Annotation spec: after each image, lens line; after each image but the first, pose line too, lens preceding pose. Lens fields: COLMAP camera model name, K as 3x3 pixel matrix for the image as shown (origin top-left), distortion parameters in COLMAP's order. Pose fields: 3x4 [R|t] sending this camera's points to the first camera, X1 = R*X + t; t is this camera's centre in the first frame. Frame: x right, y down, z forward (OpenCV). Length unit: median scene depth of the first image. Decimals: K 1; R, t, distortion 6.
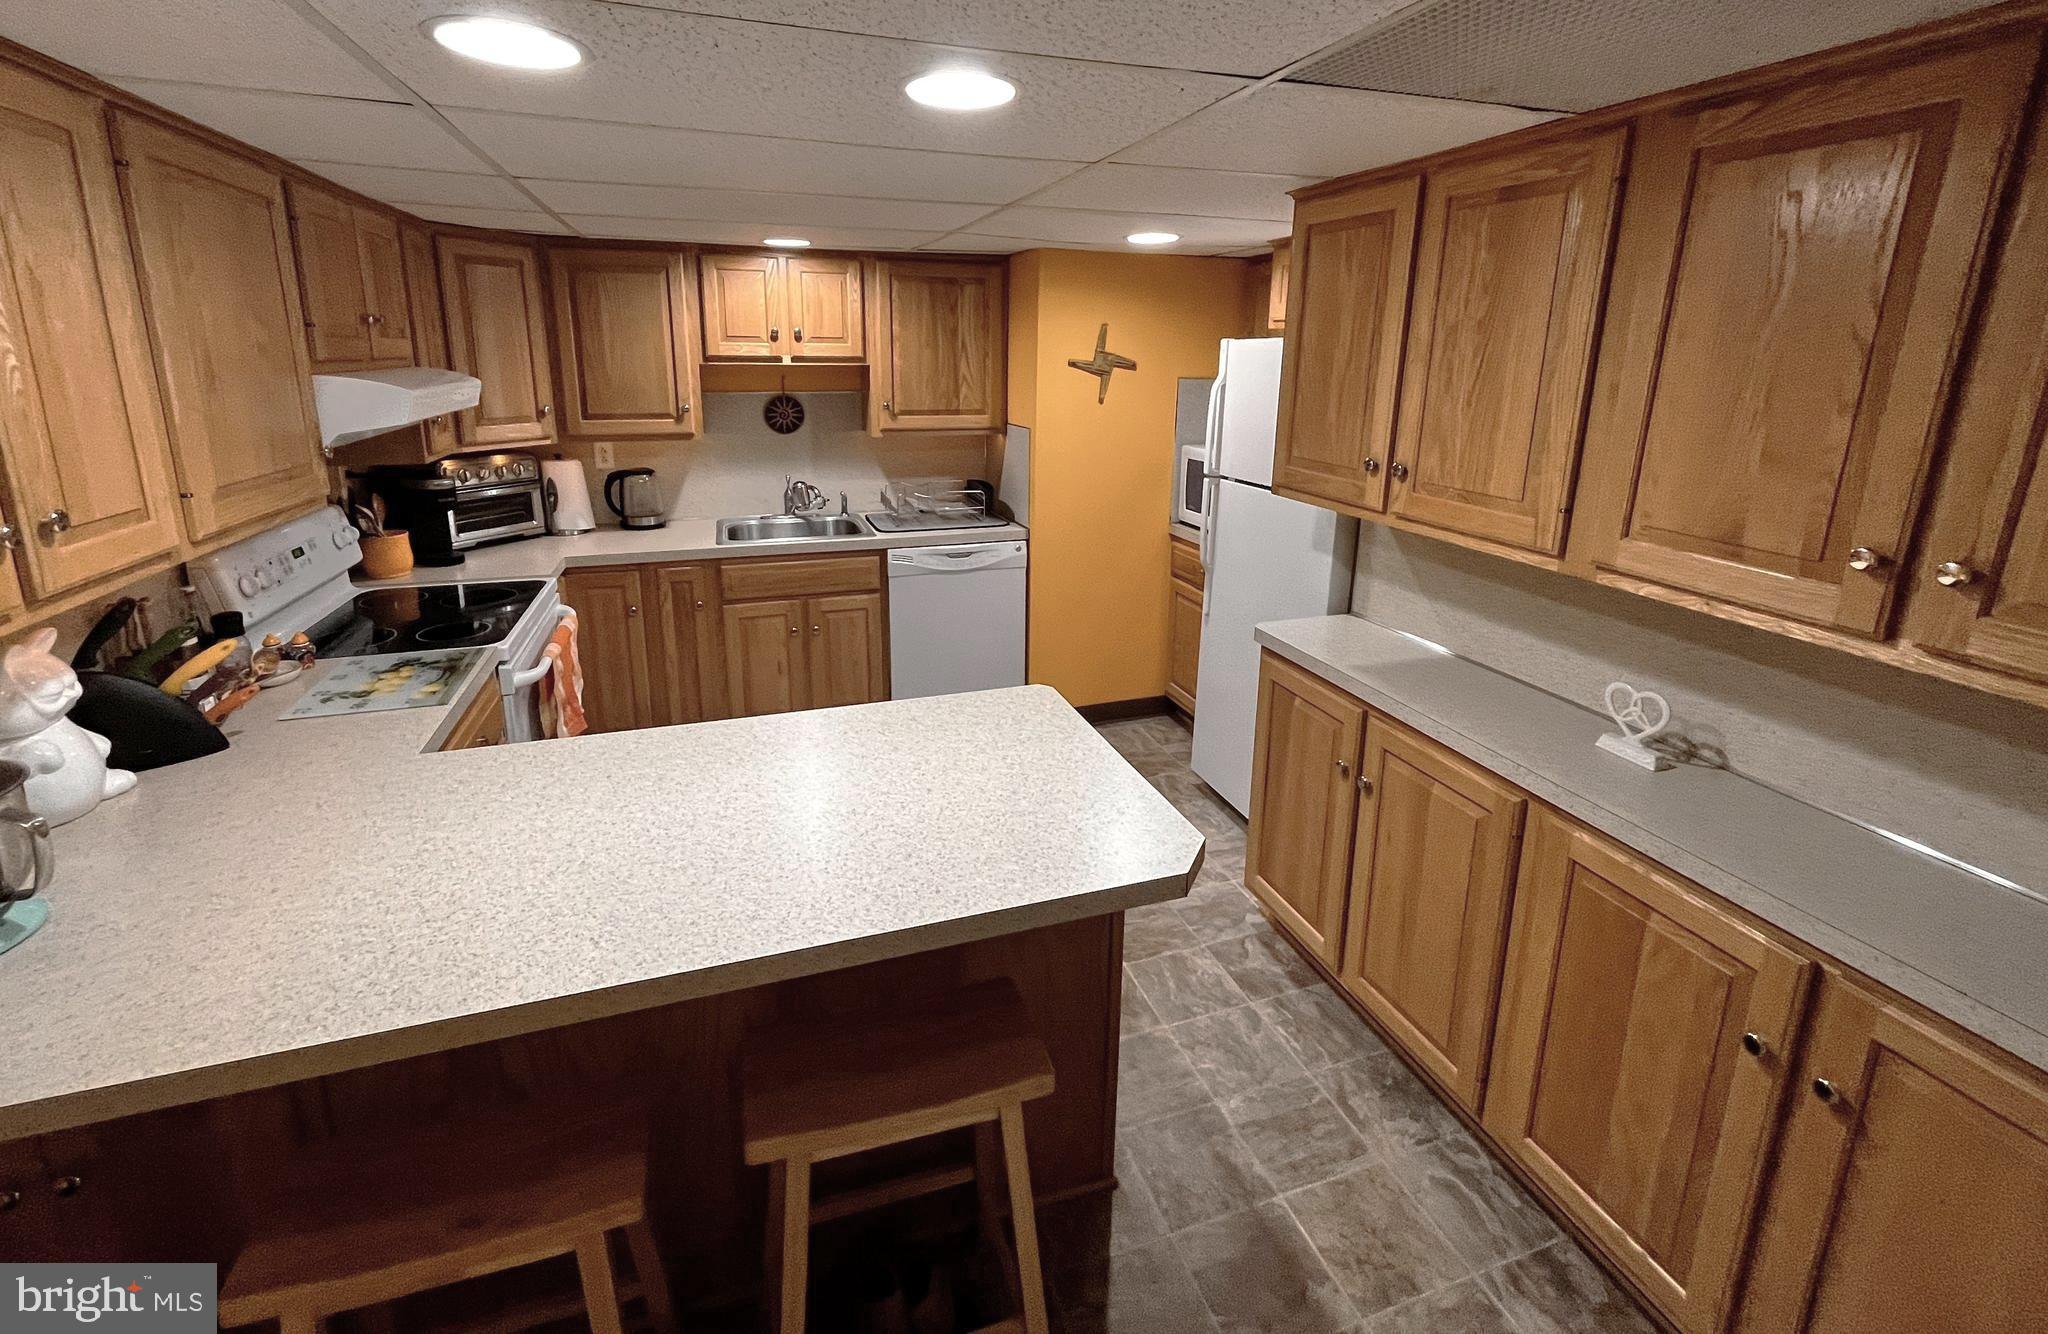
lens RADIAL K [[879.9, 0, 1021.3], [0, 879.9, 555.0], [0, 0, 1]] dist [-0.000329, -0.000196]
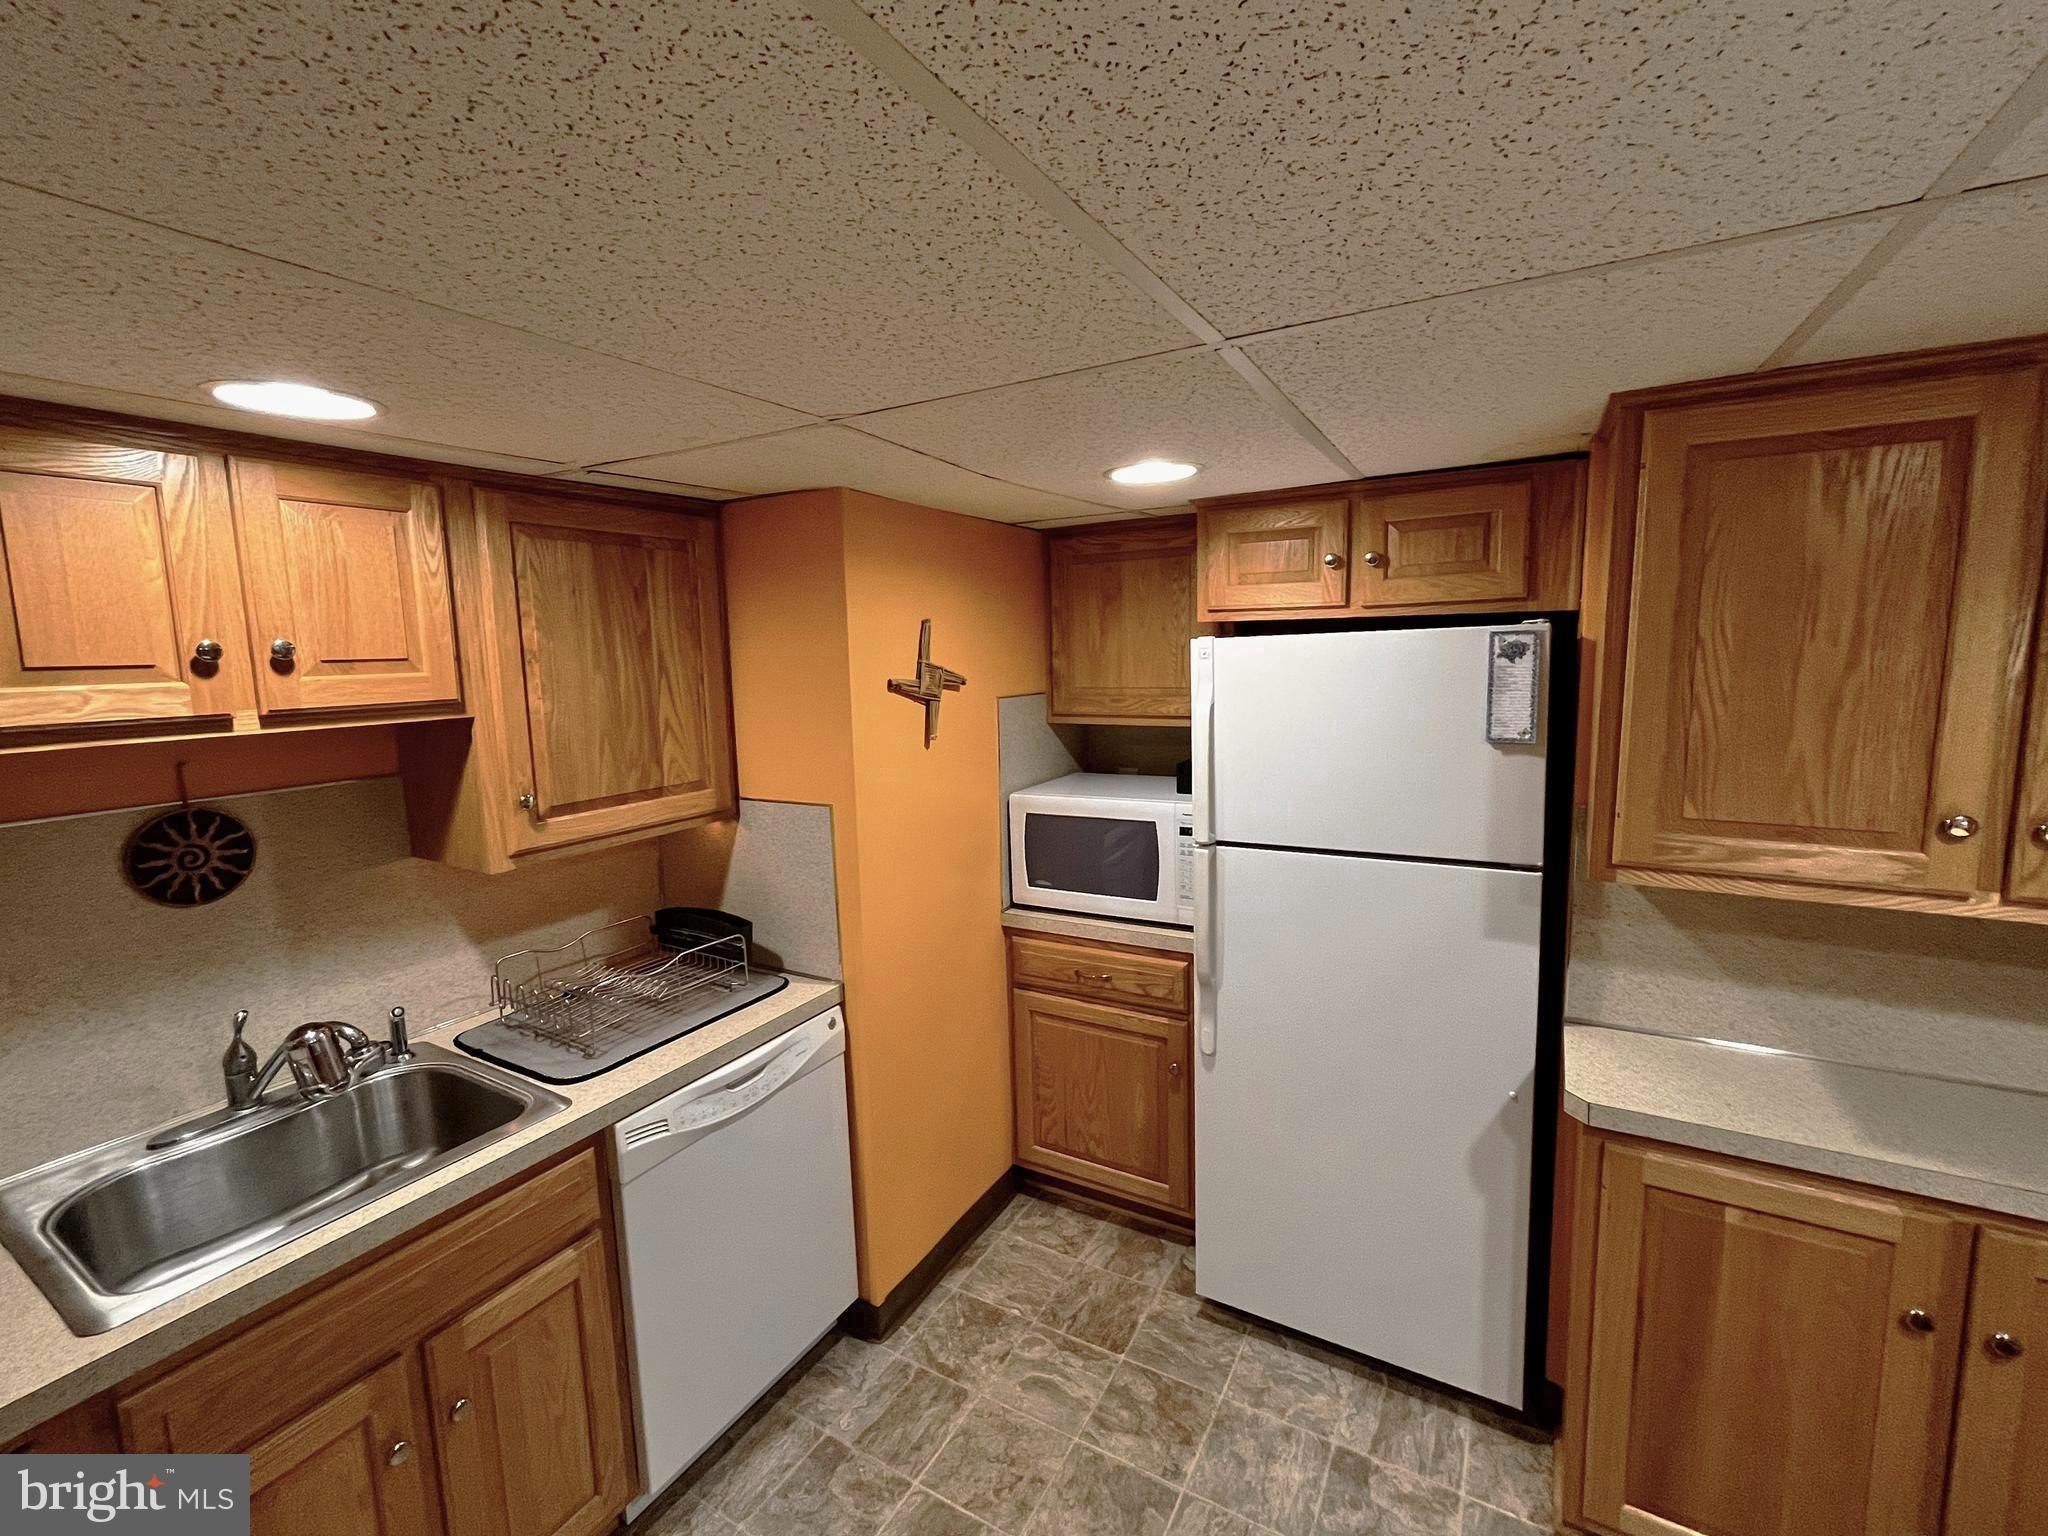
lens RADIAL K [[876.1, 0, 1014.4], [0, 876.1, 757.2], [0, 0, 1]] dist [-0.002836, 0.000273]
pose [[0.756747, -0.112135, 0.644018, -0.278833], [0.182469, 0.982254, -0.043381, -0.140026], [-0.627725, 0.150342, 0.763779, 0.545132]]
